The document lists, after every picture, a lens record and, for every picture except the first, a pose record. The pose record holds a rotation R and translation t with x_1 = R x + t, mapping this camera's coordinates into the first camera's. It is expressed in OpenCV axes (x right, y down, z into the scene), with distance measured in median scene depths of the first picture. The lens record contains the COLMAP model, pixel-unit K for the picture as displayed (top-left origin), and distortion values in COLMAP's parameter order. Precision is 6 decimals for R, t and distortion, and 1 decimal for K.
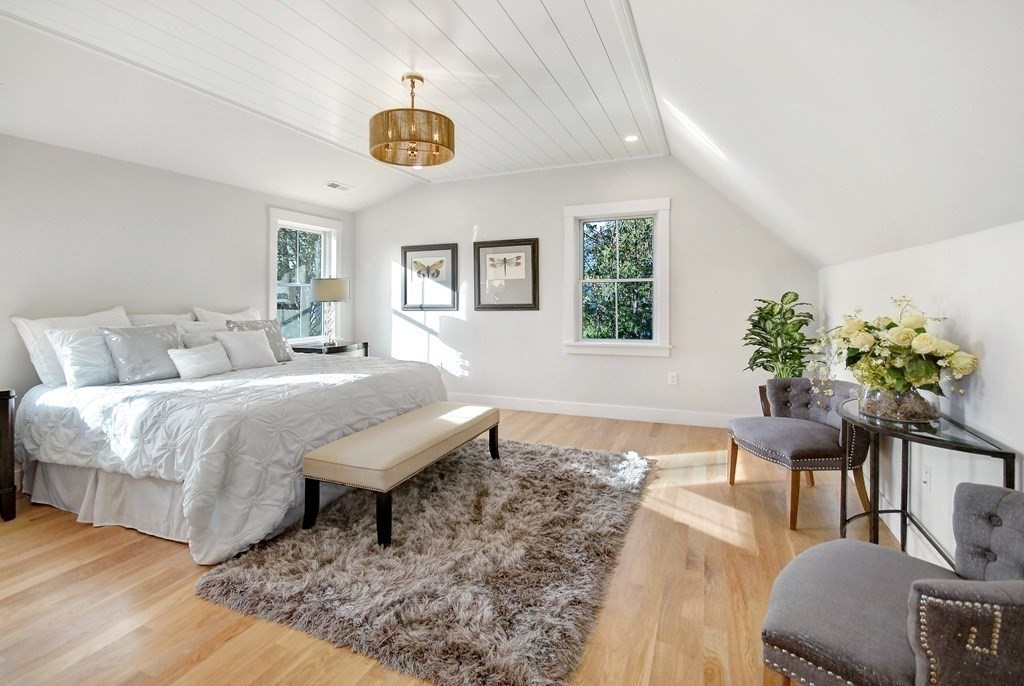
lens RADIAL K [[481.2, 0, 507.2], [0, 481.2, 301.6], [0, 0, 1]] dist [-0.004323, -0.000694]
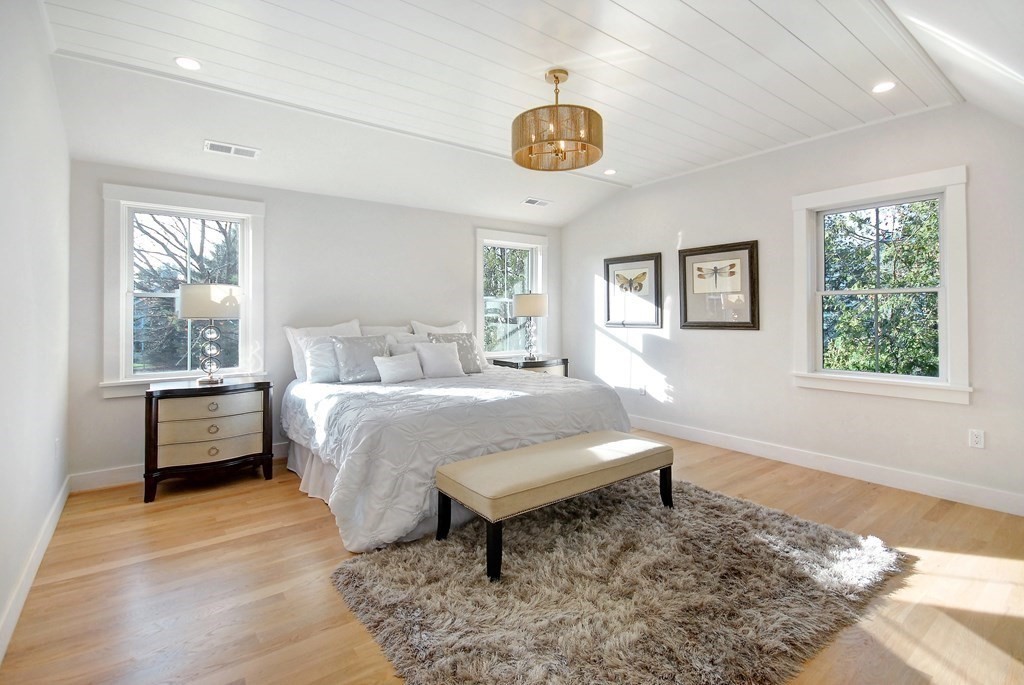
lens RADIAL K [[483.6, 0, 507.6], [0, 483.6, 318.3], [0, 0, 1]] dist [-0.003206, 0.000146]
pose [[0.862873, 0.011865, -0.505281, 0.182567], [-0.009796, 0.999929, 0.006752, -0.005433], [0.505325, -0.000876, 0.862929, 0.154575]]
